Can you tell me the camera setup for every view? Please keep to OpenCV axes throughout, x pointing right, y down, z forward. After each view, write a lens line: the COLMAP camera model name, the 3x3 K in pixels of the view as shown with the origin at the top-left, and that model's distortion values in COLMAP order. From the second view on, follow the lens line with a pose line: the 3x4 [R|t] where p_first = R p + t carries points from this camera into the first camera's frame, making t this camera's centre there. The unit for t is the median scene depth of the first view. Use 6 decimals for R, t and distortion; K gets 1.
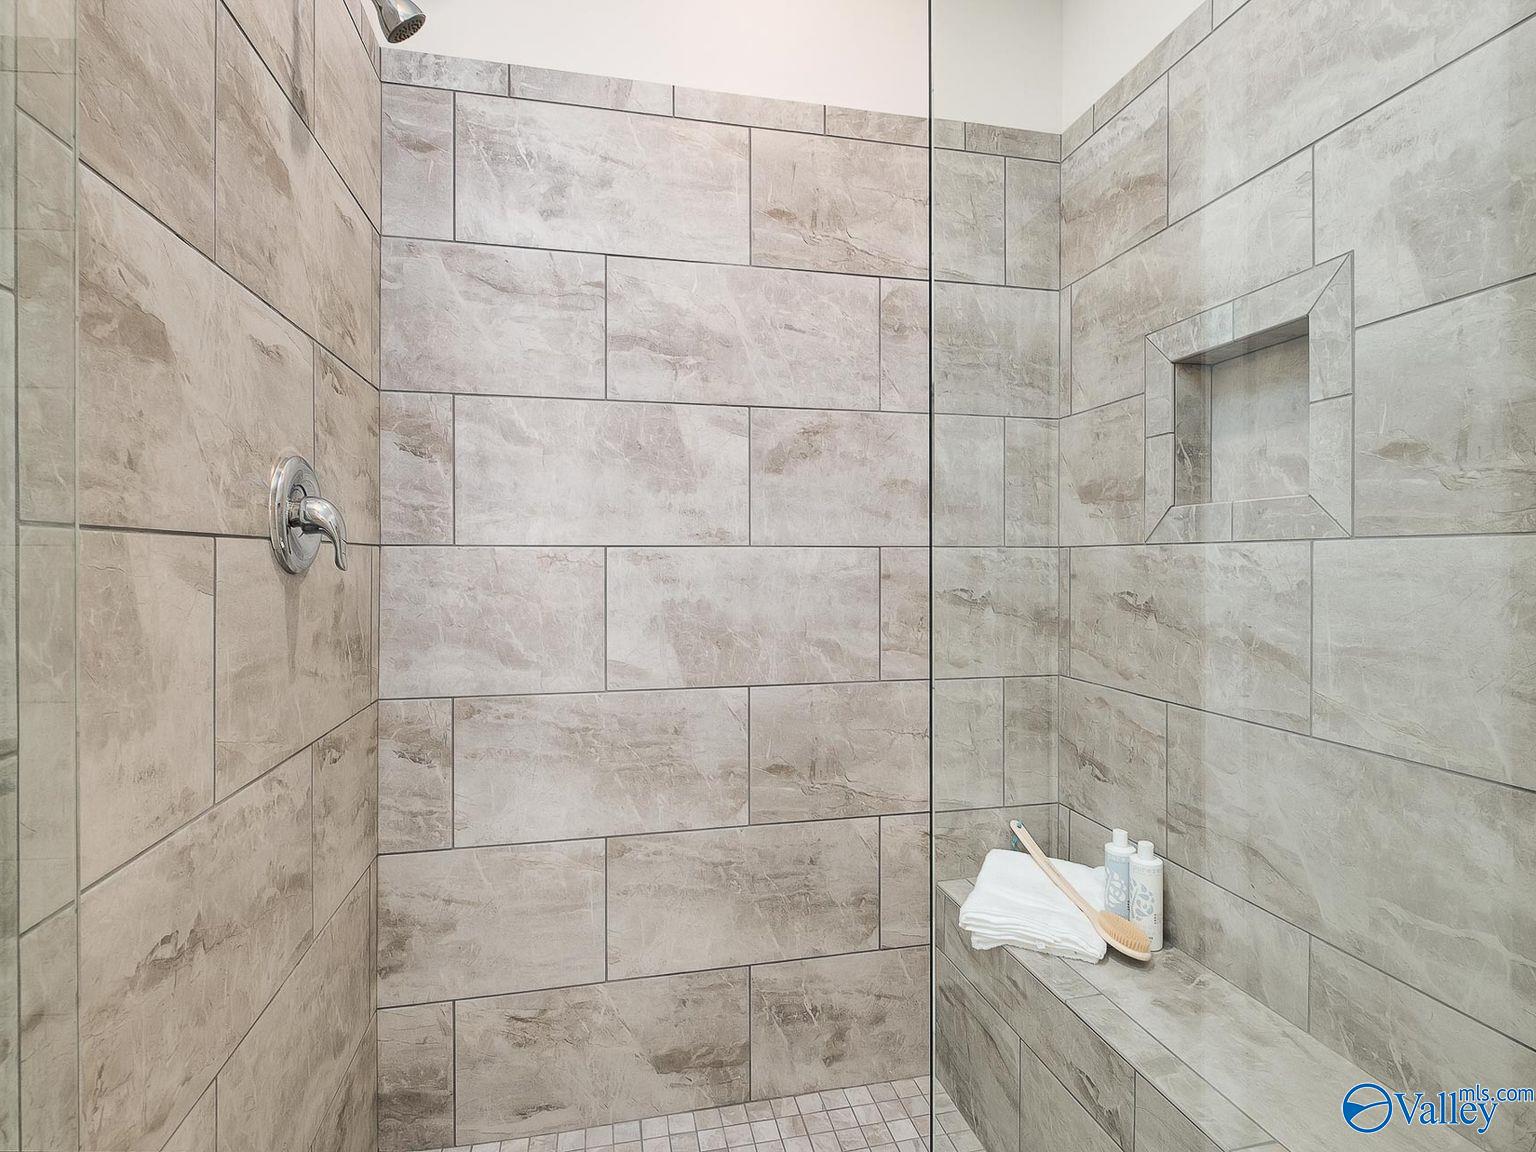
lens RADIAL K [[752.0, 0, 767.6], [0, 752.0, 565.4], [0, 0, 1]] dist [-0.004415, -0.000526]
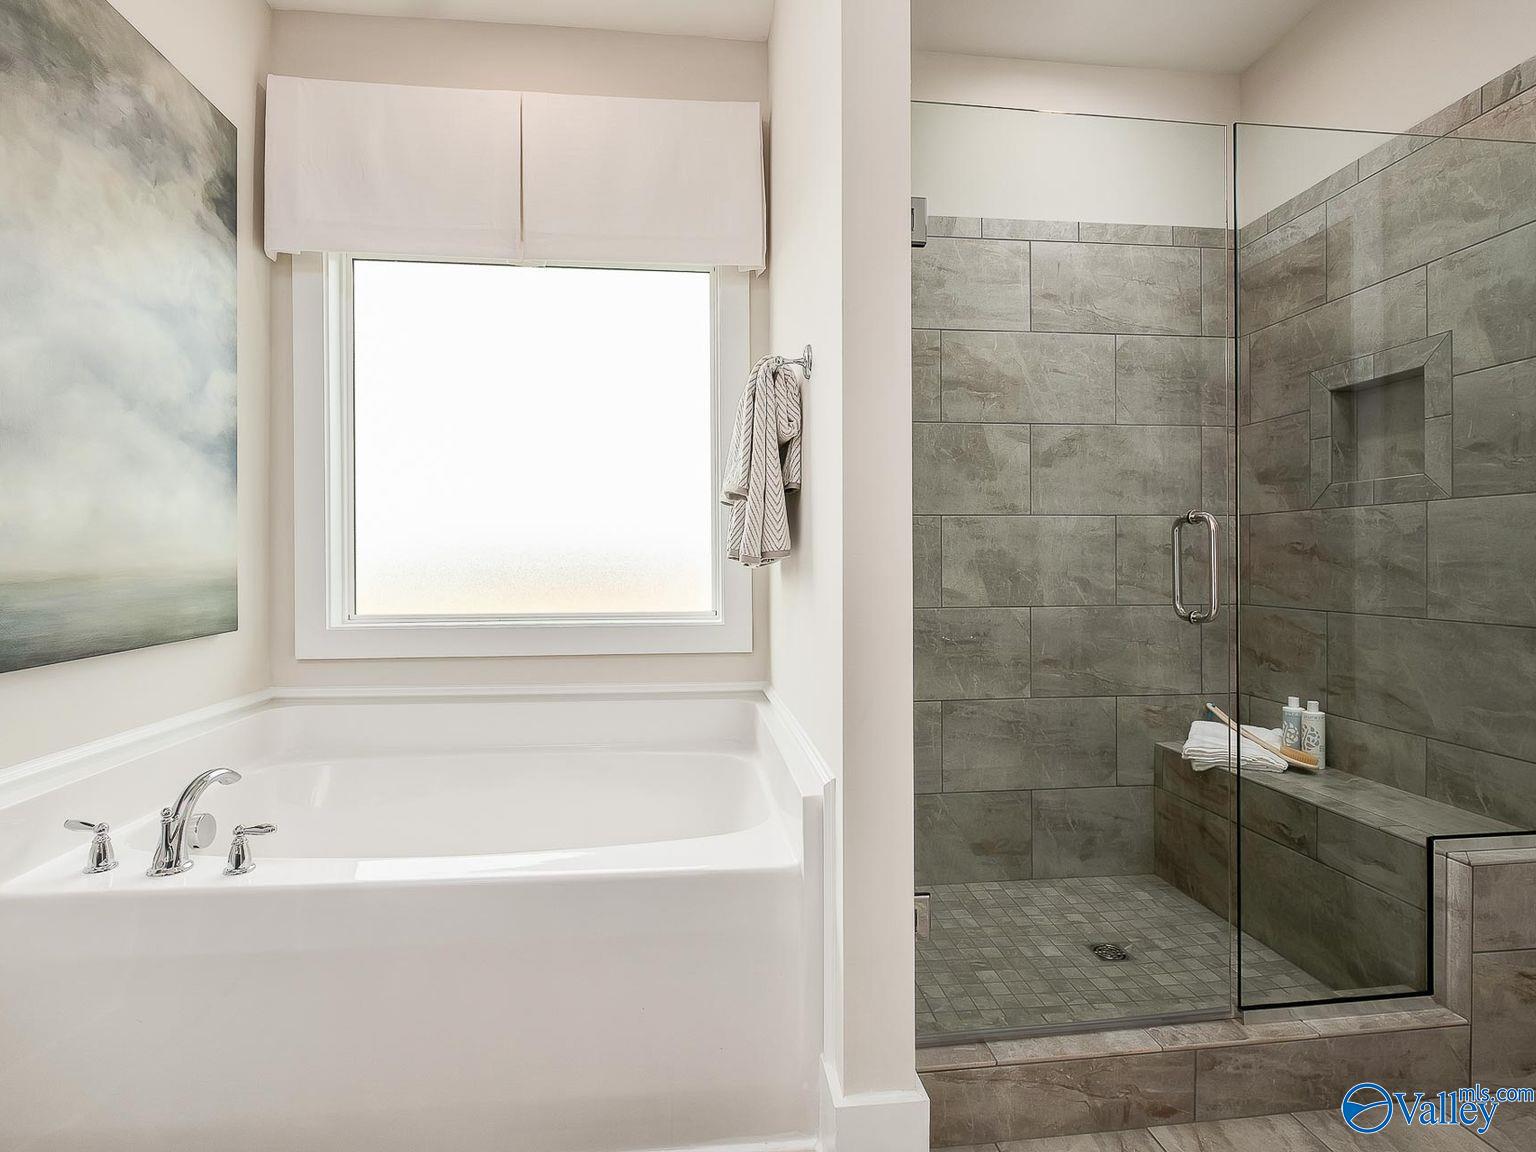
lens RADIAL K [[752.0, 0, 768.0], [0, 752.0, 563.1], [0, 0, 1]] dist [-0.004415, -0.000526]
pose [[0.994519, -0.002735, -0.104523, -0.413802], [0.002616, 0.999996, -0.001270, 0.076241], [0.104526, 0.000990, 0.994522, -0.601168]]
